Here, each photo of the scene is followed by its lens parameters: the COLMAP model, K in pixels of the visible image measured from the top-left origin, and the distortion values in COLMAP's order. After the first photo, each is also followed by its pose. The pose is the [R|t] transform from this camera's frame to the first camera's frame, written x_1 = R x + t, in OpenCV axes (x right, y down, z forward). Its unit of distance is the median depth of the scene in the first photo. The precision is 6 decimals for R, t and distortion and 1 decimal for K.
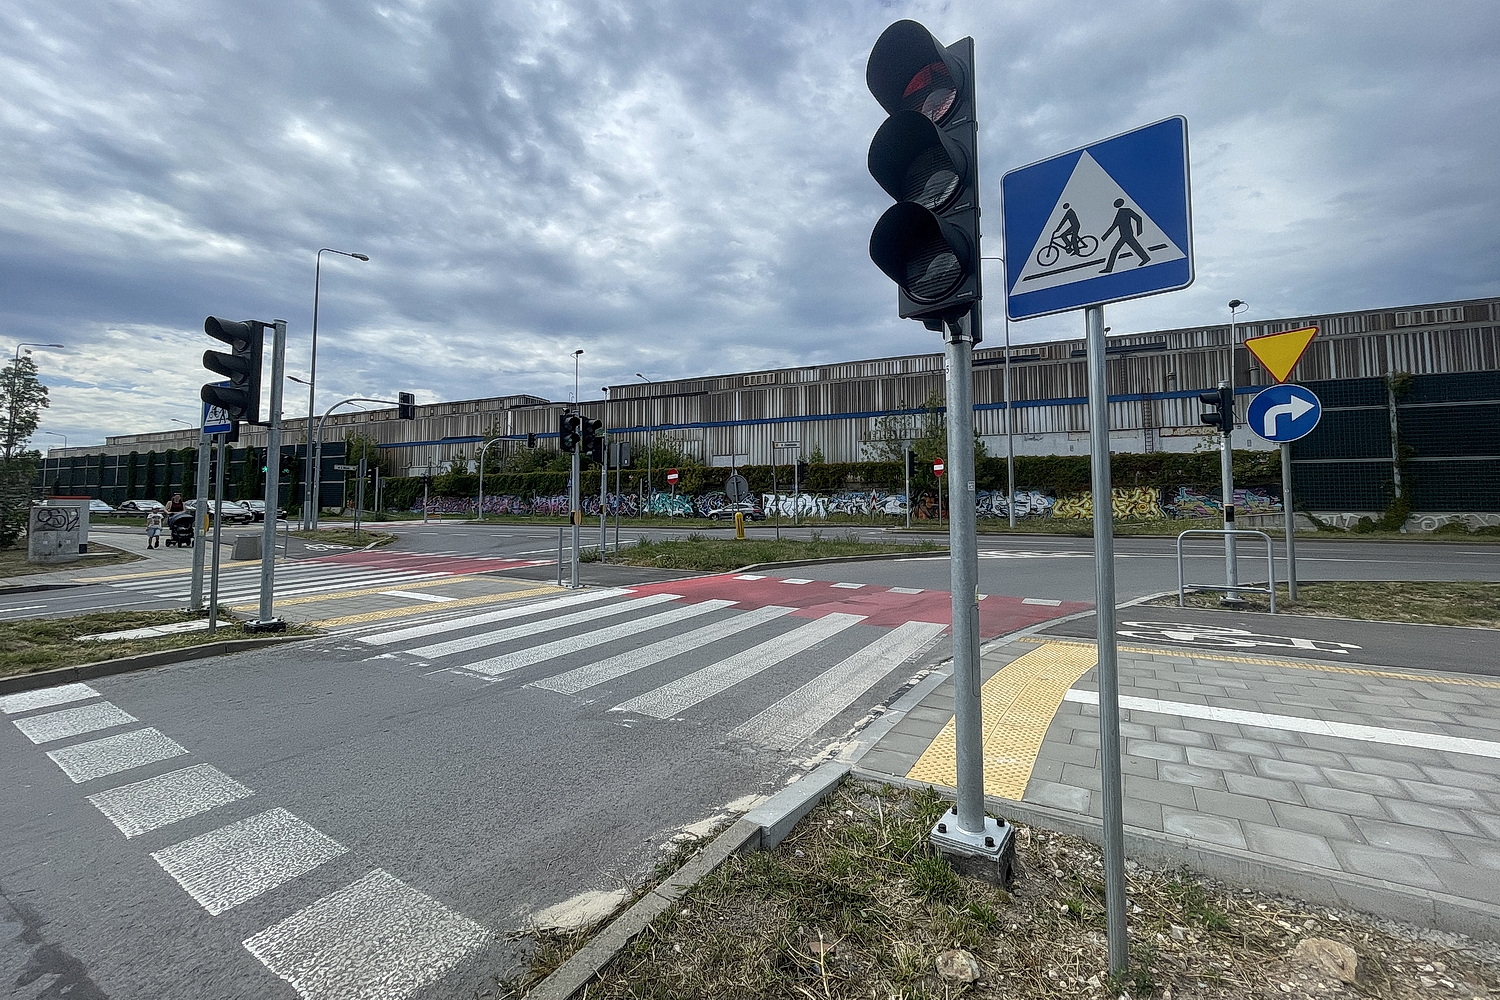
lens RADIAL K [[603.8, 0, 732.4], [0, 603.8, 476.3], [0, 0, 1]] dist [0.000374, 0.000265]
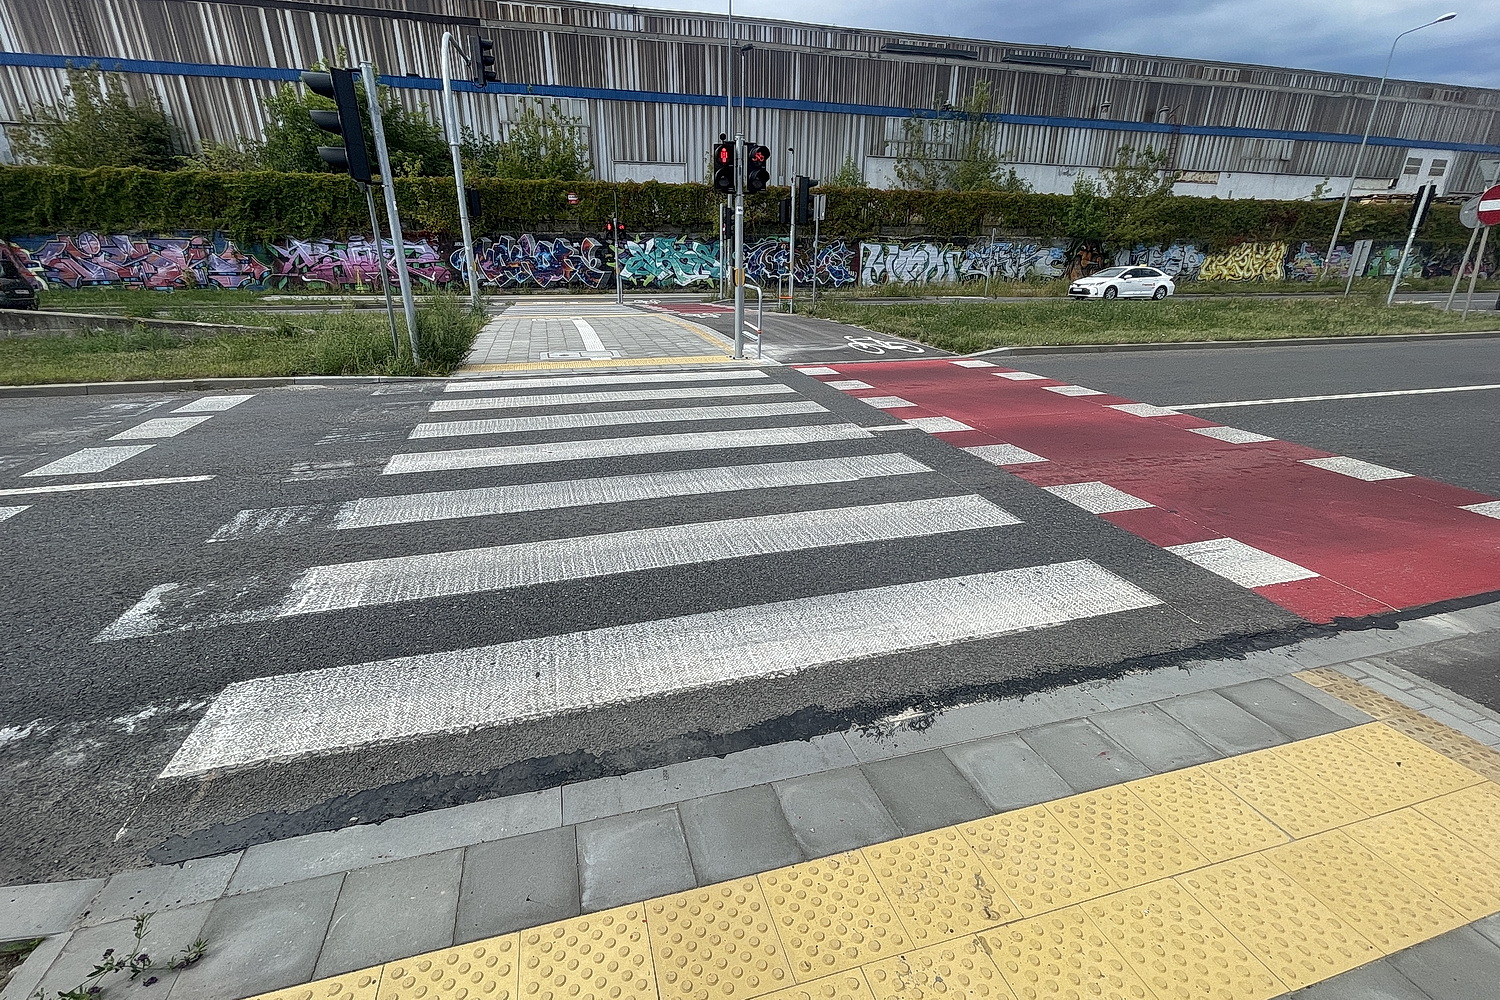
lens RADIAL K [[650.5, 0, 750.0], [0, 650.5, 500.0], [0, 0, 1]] dist [-0.002468, 0.000200]
pose [[0.761889, -0.227266, 0.606527, -0.475472], [-0.035013, 0.920601, 0.388931, 0.017891], [-0.646760, -0.317559, 0.693439, 0.565906]]
